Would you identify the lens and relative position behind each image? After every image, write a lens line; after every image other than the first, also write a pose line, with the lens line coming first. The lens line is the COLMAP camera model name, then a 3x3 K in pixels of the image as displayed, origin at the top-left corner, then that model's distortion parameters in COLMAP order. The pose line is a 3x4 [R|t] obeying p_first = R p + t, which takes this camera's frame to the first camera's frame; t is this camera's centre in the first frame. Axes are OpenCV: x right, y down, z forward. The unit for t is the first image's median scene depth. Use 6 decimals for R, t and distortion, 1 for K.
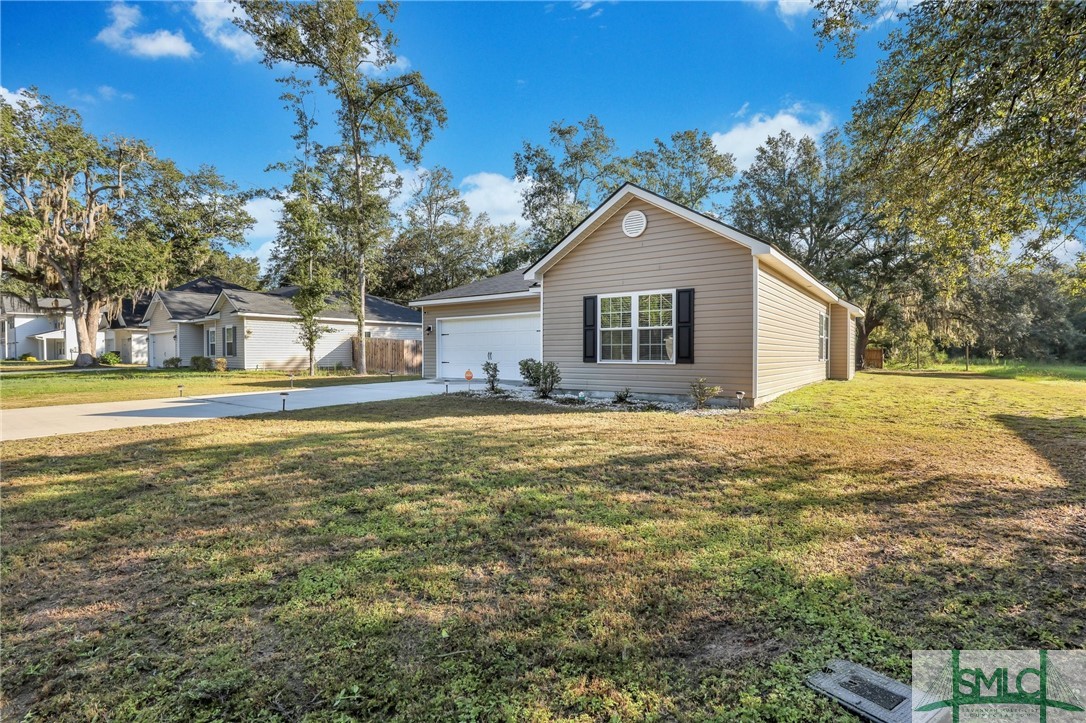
lens RADIAL K [[511.3, 0, 549.8], [0, 511.3, 362.8], [0, 0, 1]] dist [-0.026190, 0.001937]
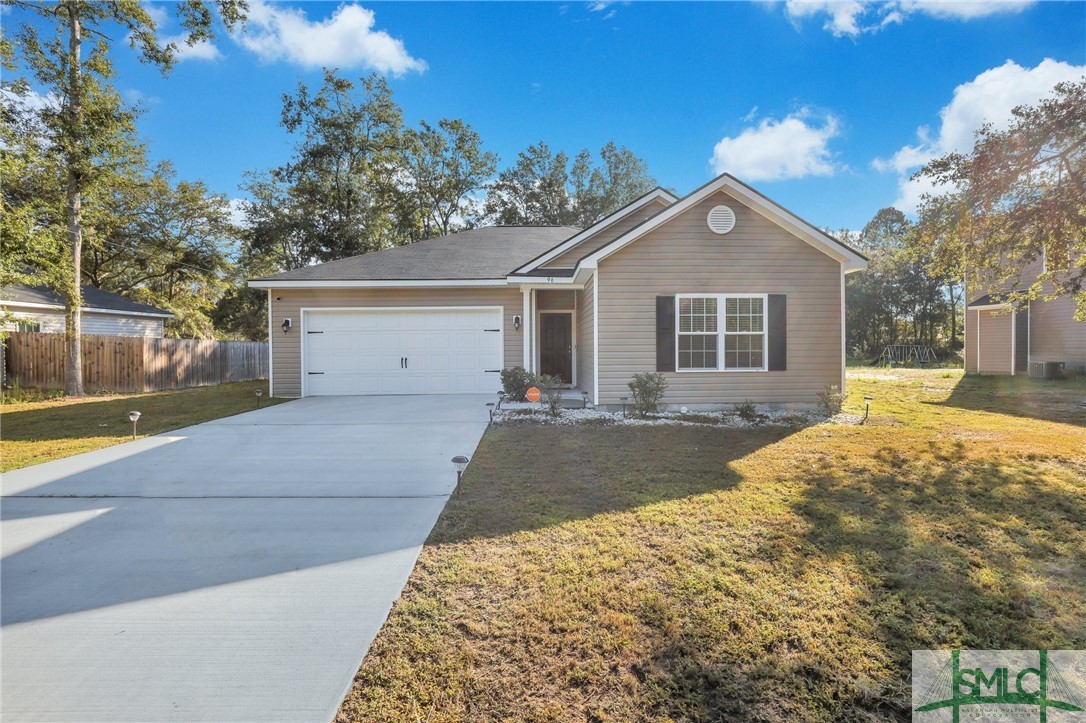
lens RADIAL K [[511.3, 0, 544.3], [0, 511.3, 352.5], [0, 0, 1]] dist [-0.026190, 0.001937]
pose [[0.799566, -0.012376, 0.600451, -0.636414], [0.016641, 0.999860, -0.001551, -0.036943], [-0.600348, 0.011233, 0.799660, 0.457709]]
